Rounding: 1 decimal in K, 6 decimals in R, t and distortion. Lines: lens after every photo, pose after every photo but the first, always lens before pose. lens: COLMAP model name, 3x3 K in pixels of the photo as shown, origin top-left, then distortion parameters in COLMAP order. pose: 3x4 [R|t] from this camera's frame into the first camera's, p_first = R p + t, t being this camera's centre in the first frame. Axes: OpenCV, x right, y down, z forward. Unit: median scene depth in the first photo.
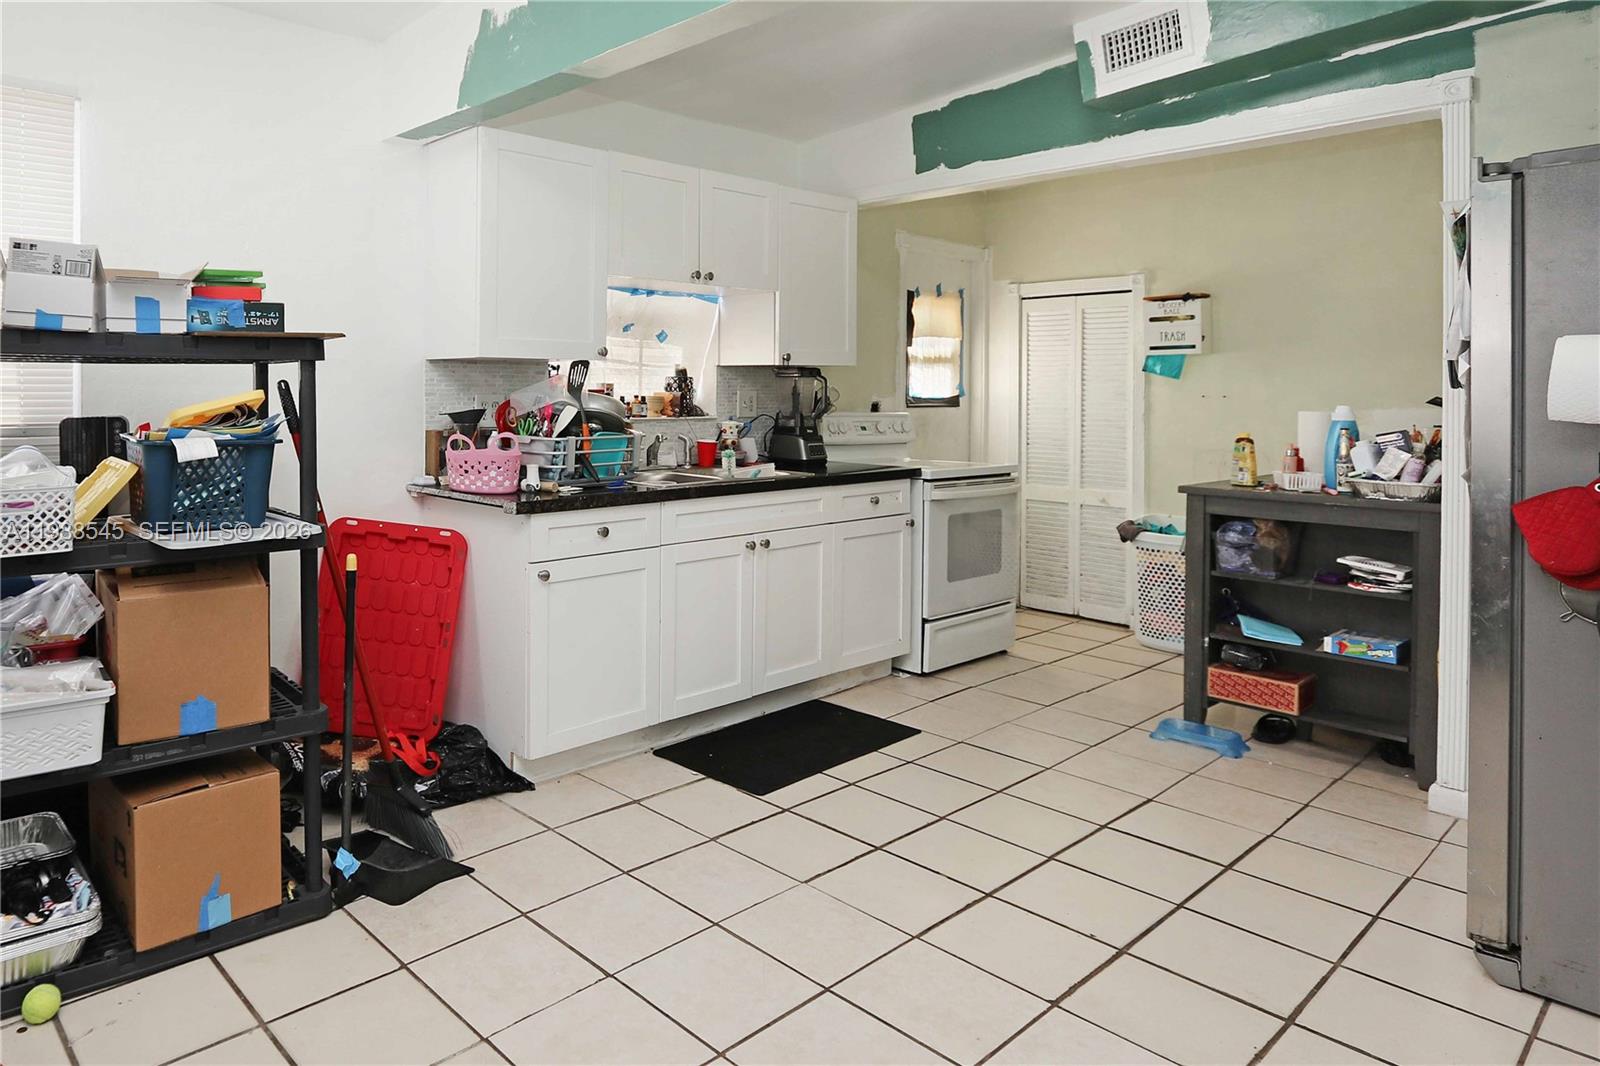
lens RADIAL K [[787.6, 0, 777.2], [0, 787.6, 399.4], [0, 0, 1]] dist [-0.002102, -0.000419]
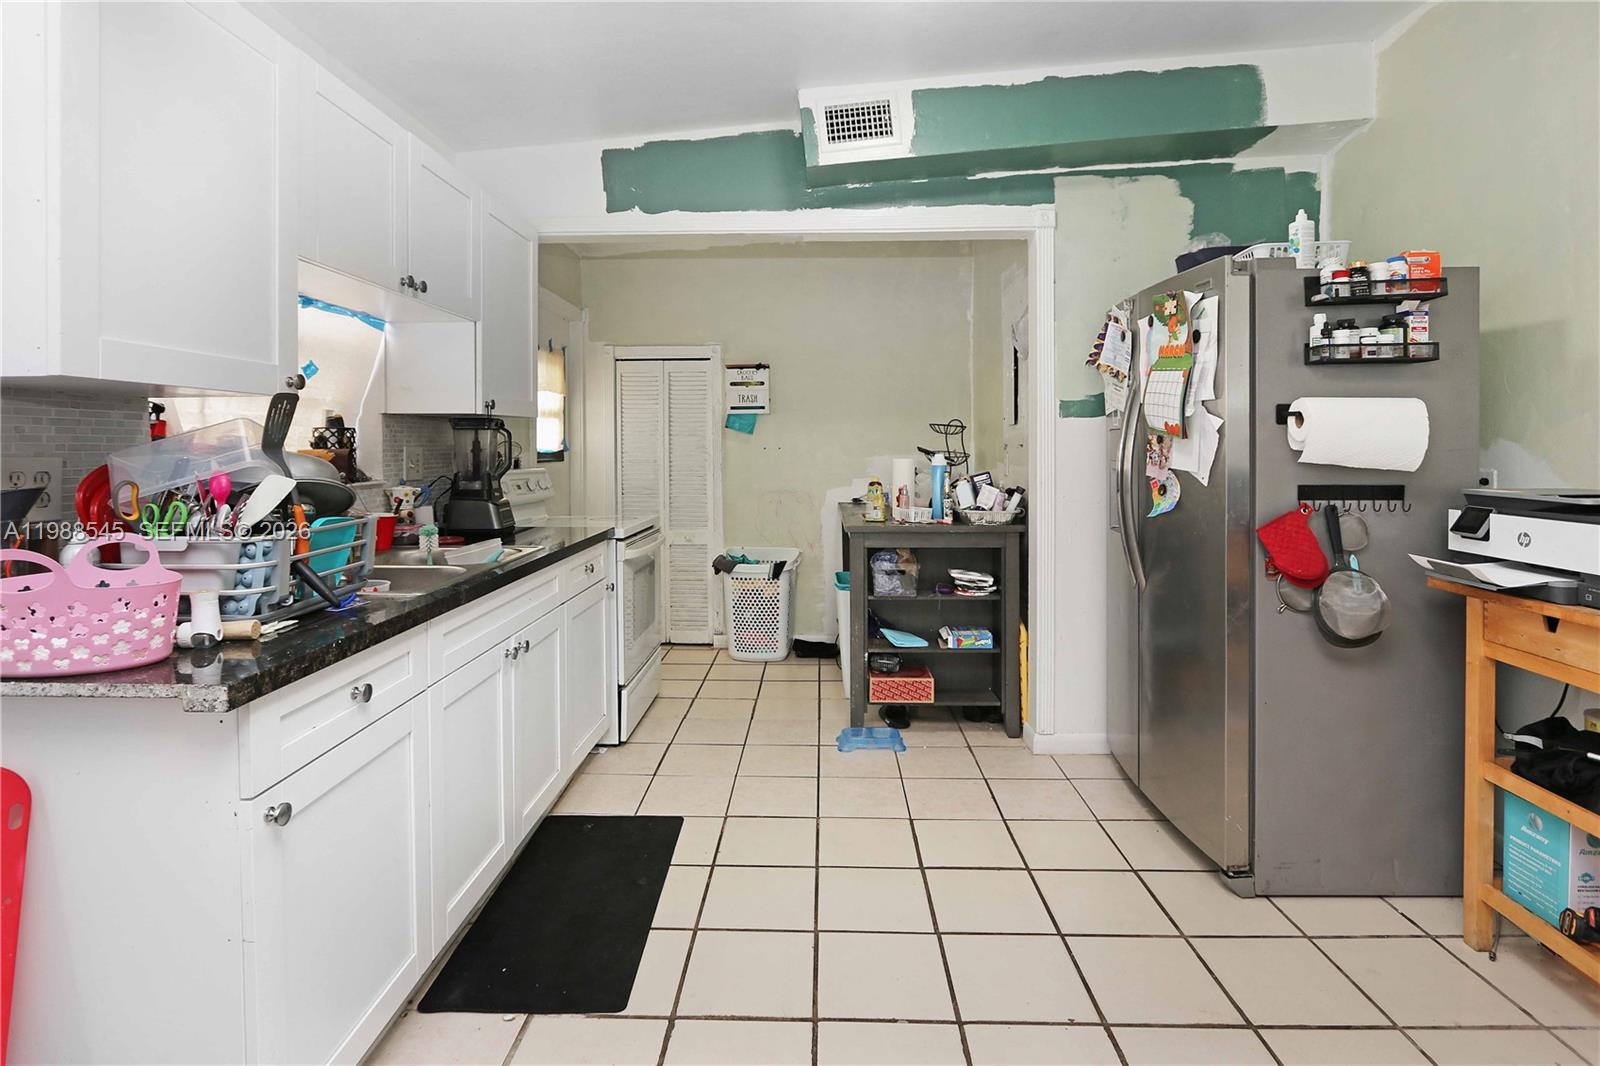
lens RADIAL K [[693.3, 0, 798.9], [0, 693.3, 456.7], [0, 0, 1]] dist [-0.016428, 0.000149]
pose [[0.806645, -0.017892, 0.590766, -0.147476], [0.014592, 0.999840, 0.010357, -0.002707], [-0.590856, 0.000266, 0.806777, 0.235194]]
